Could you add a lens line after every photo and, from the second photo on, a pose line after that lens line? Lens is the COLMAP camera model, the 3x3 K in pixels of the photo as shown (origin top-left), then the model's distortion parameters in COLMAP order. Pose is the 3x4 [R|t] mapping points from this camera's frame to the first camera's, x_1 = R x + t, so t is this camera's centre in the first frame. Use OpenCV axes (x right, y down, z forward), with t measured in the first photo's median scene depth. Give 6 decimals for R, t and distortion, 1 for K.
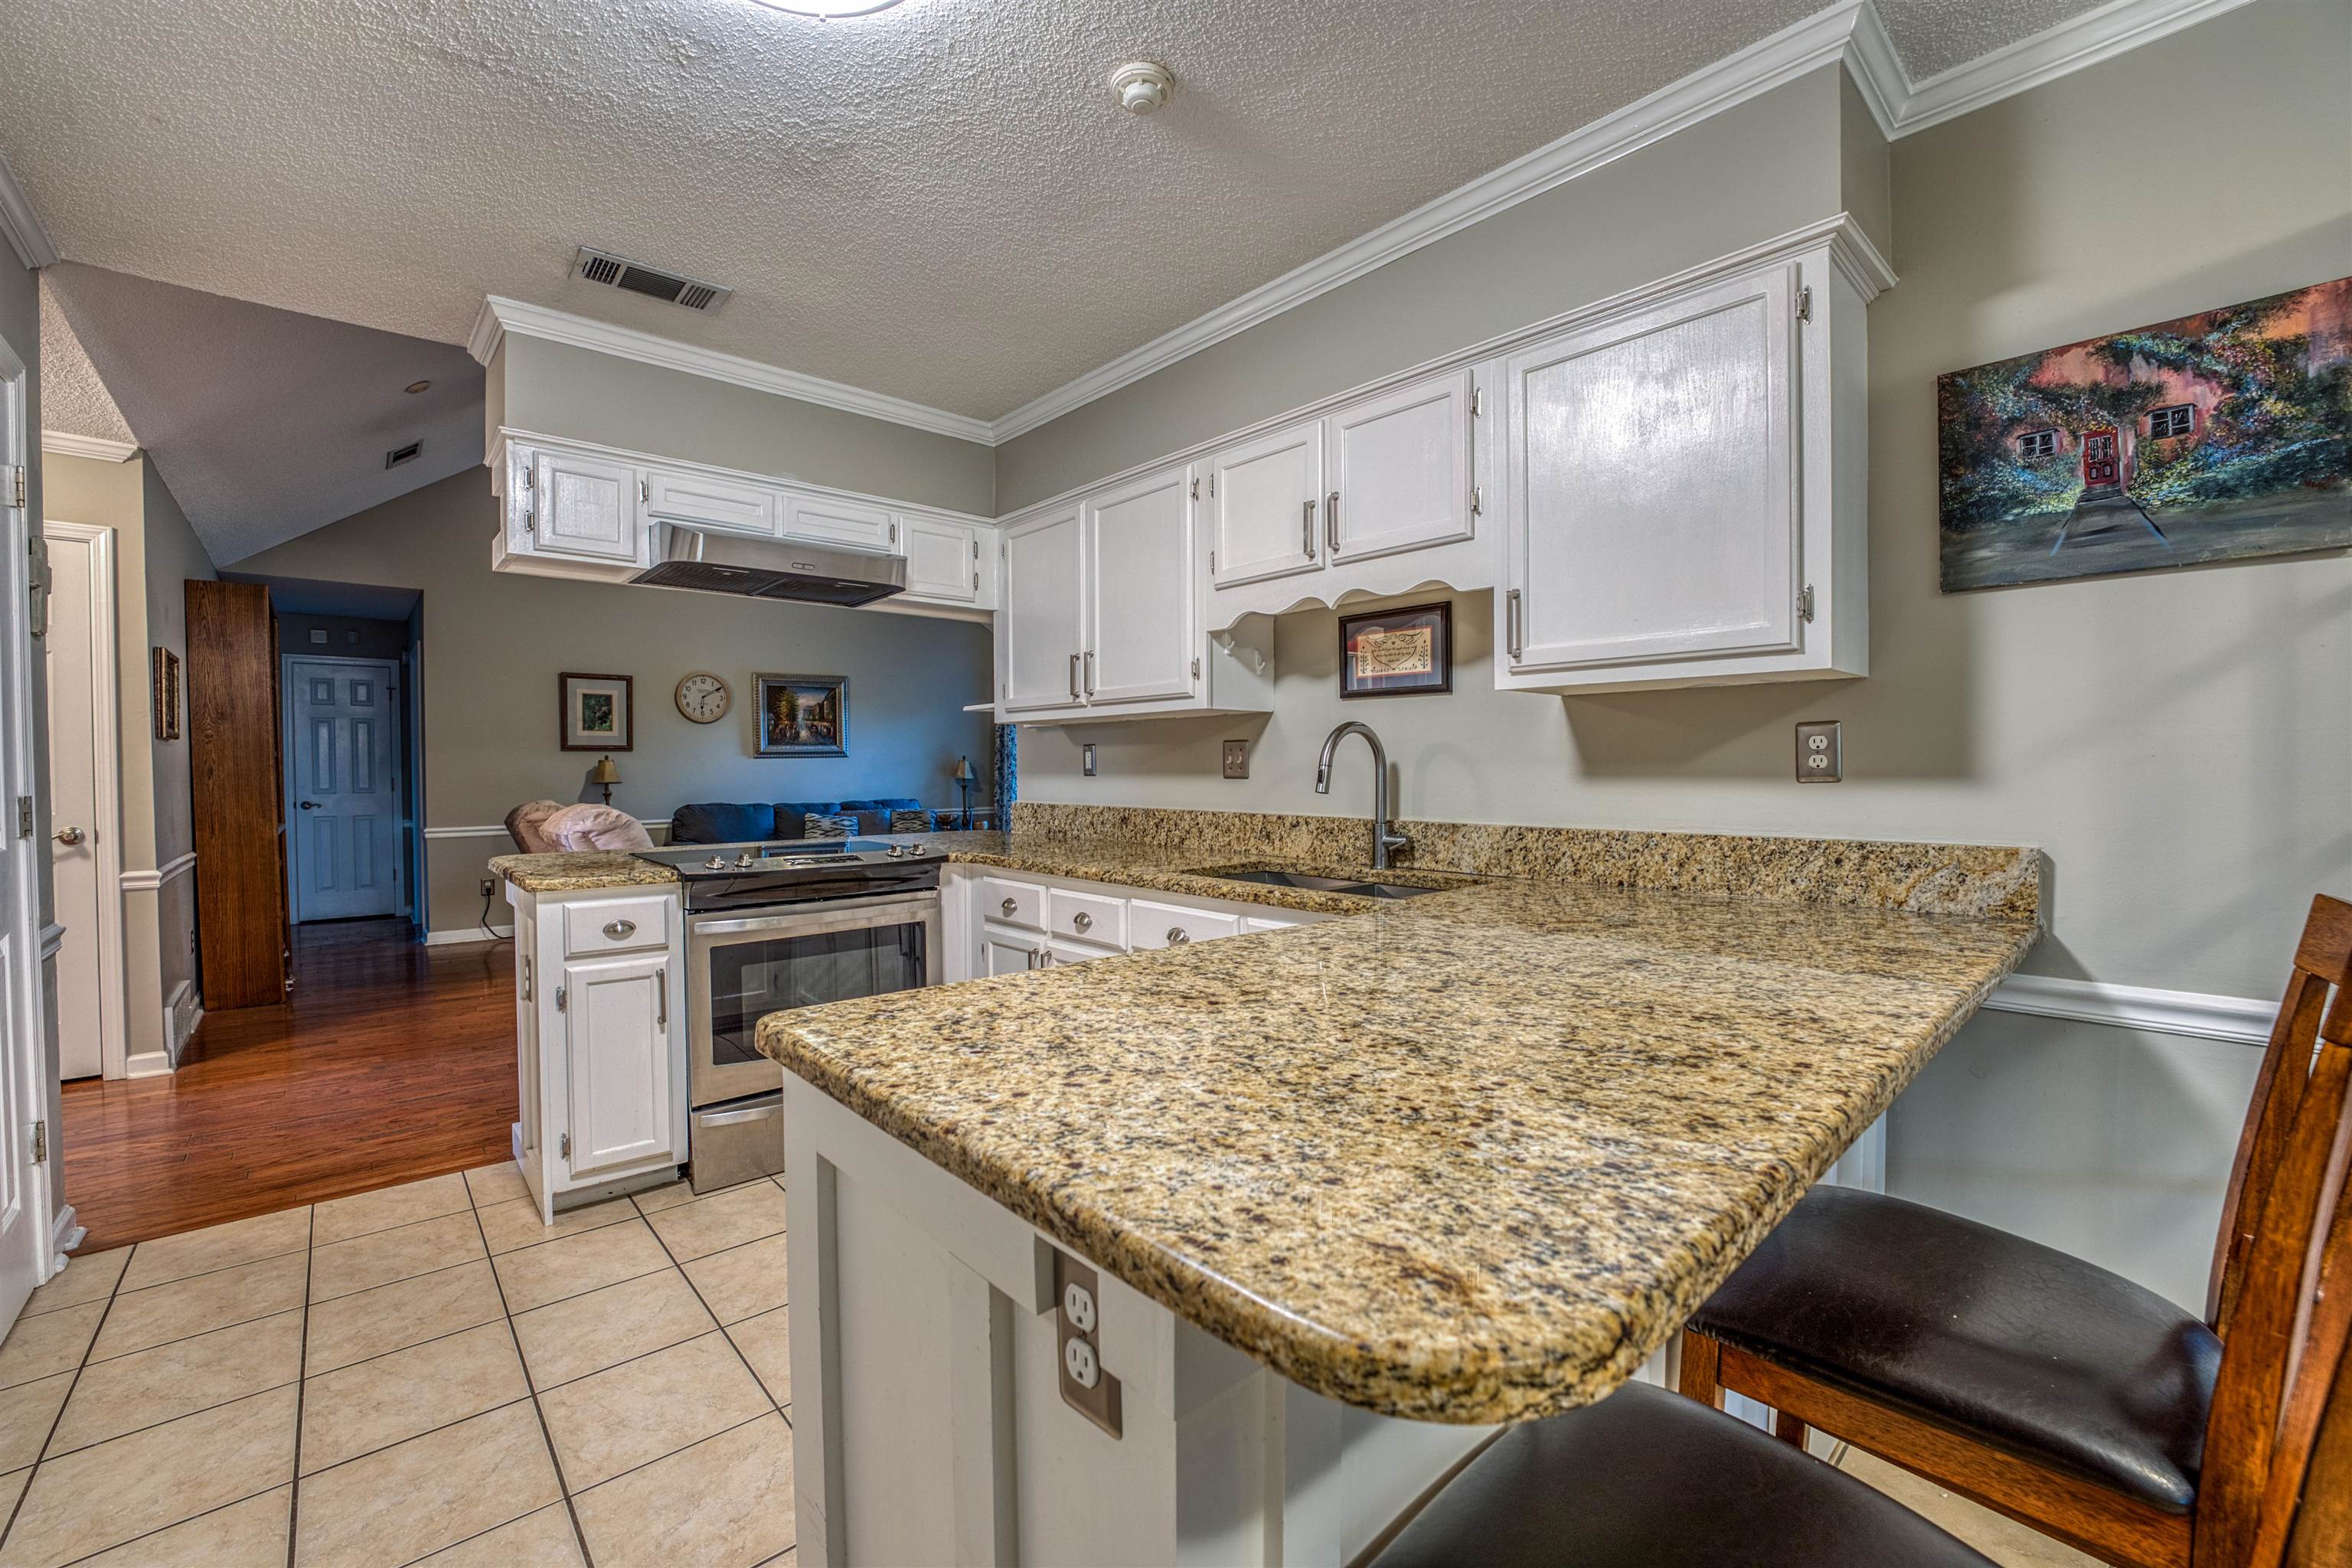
lens RADIAL K [[950.2, 0, 1176.0], [0, 950.2, 784.0], [0, 0, 1]] dist [-0.023463, 0.000853]
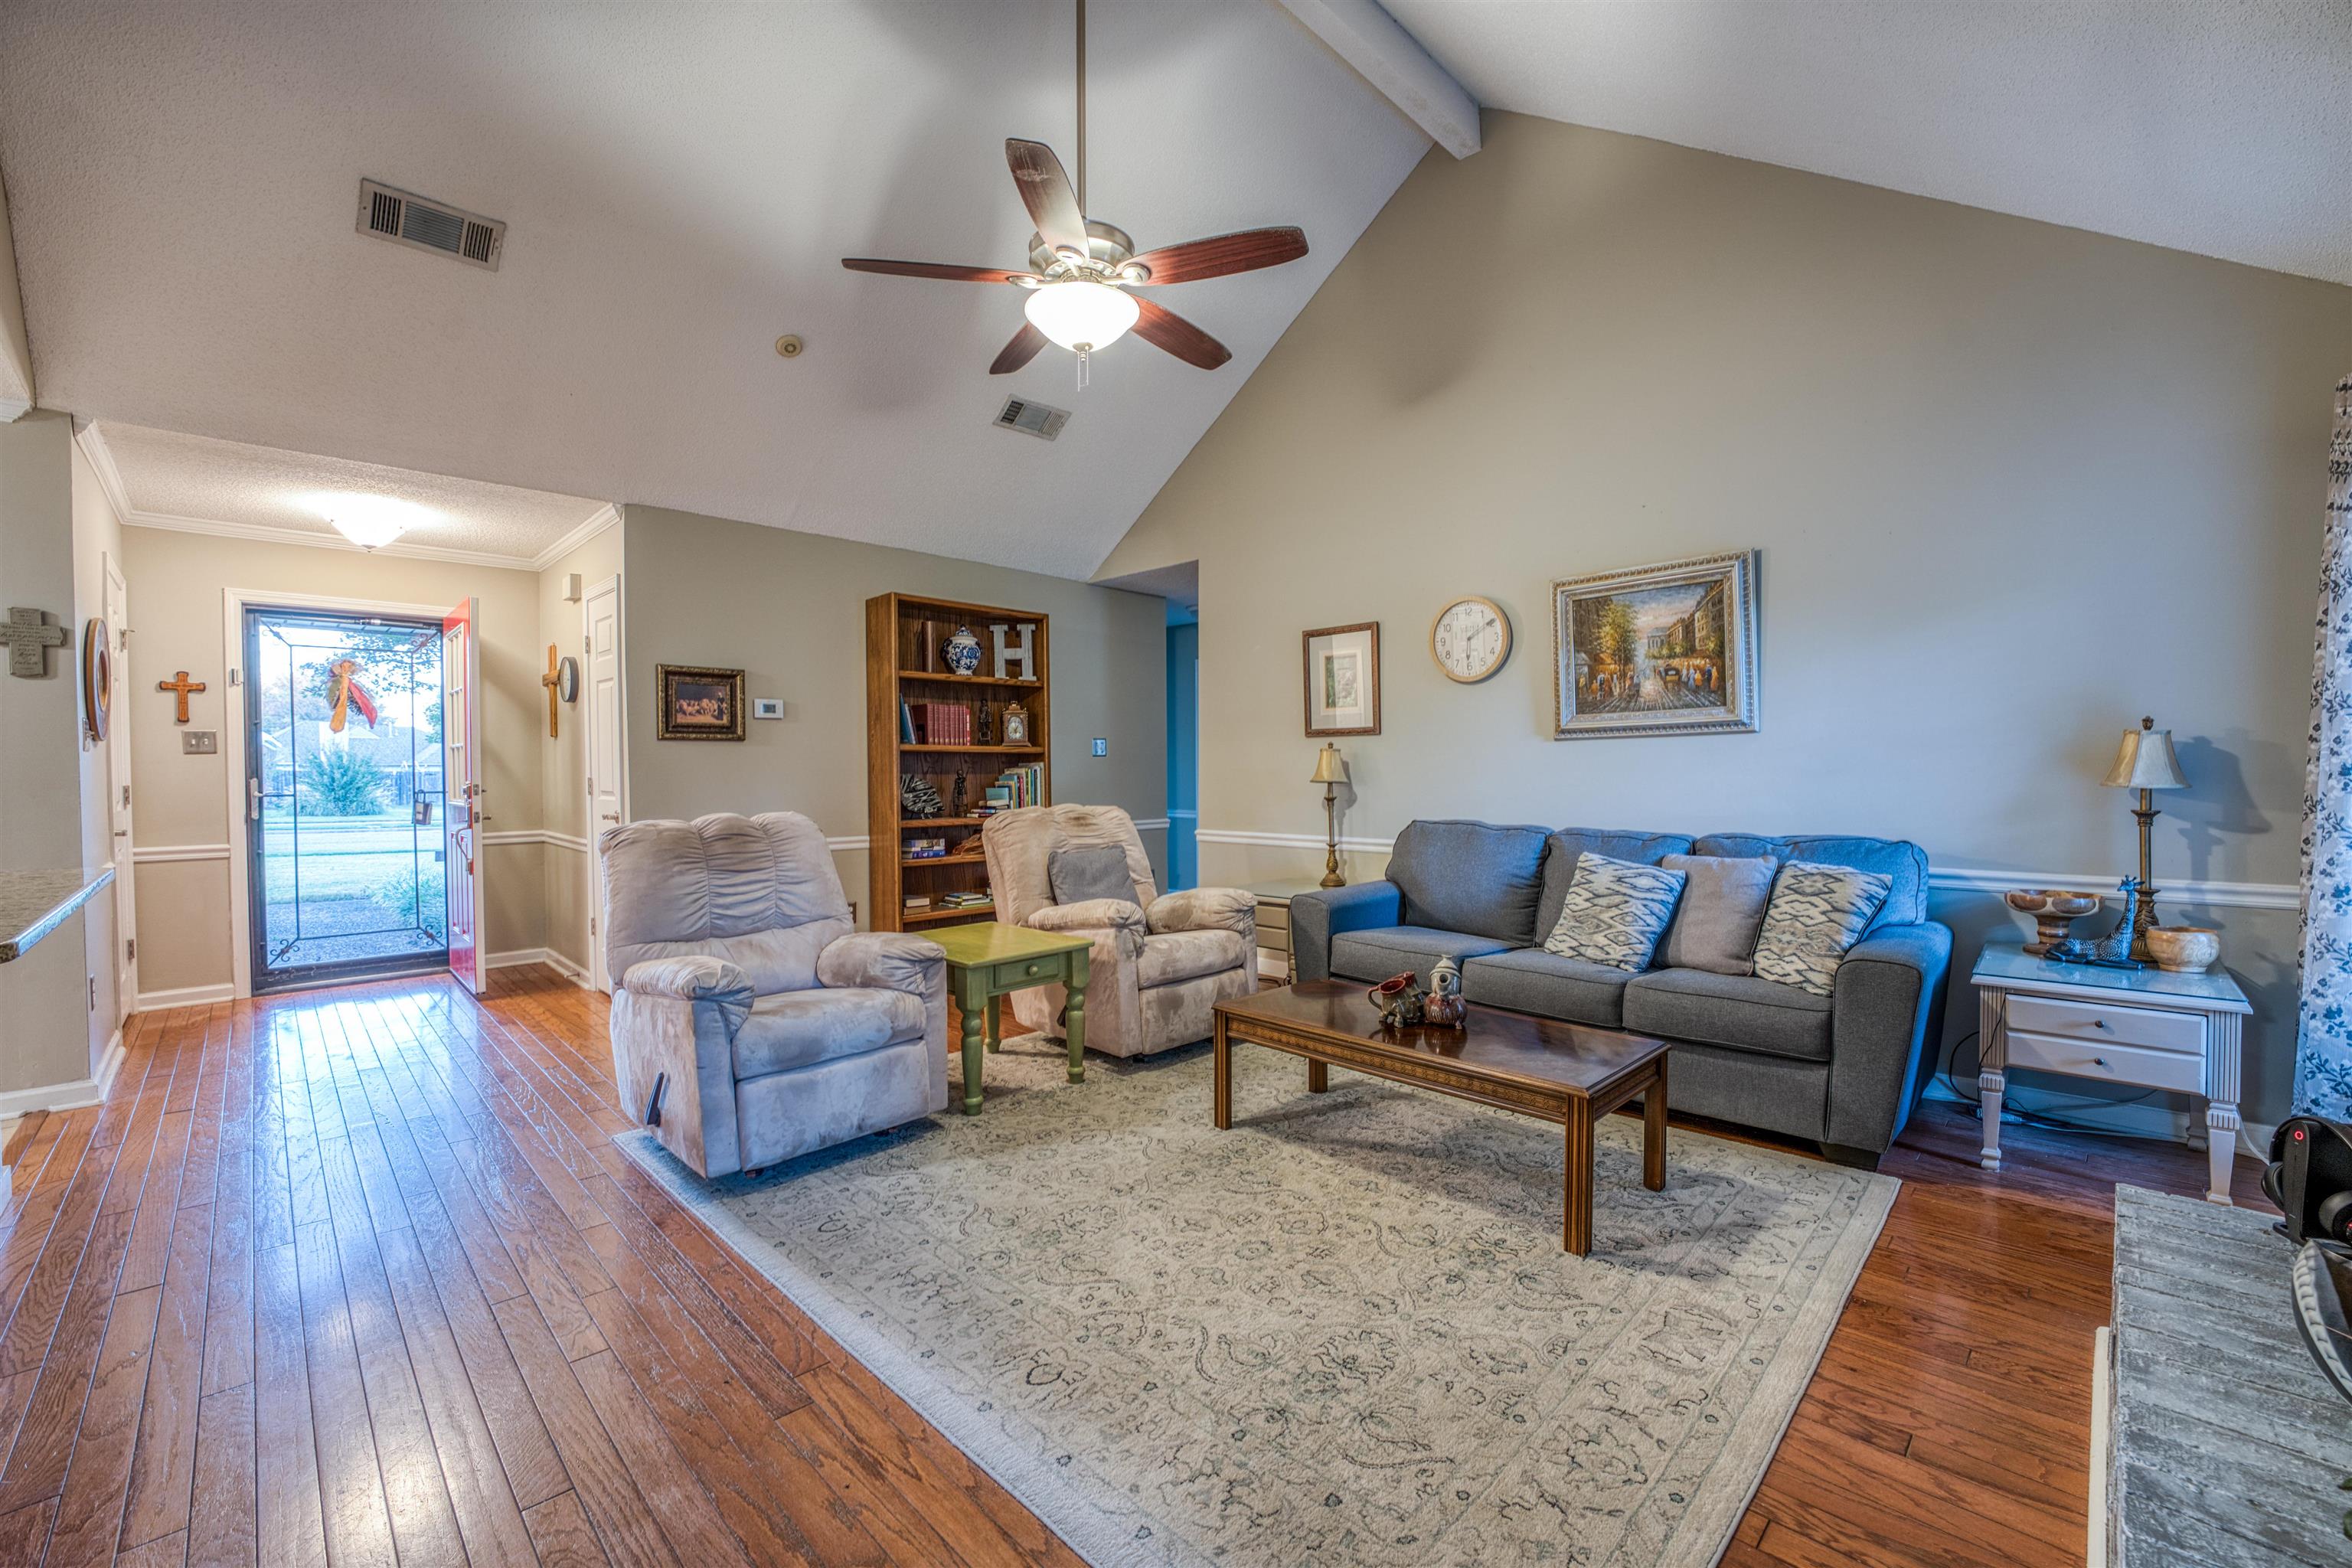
lens RADIAL K [[950.2, 0, 1176.0], [0, 950.2, 784.0], [0, 0, 1]] dist [-0.023463, 0.000853]
pose [[0.052325, 0.021805, -0.998392, 0.078047], [-0.011954, 0.999704, 0.021207, -0.011358], [0.998559, 0.010826, 0.052570, 0.747104]]
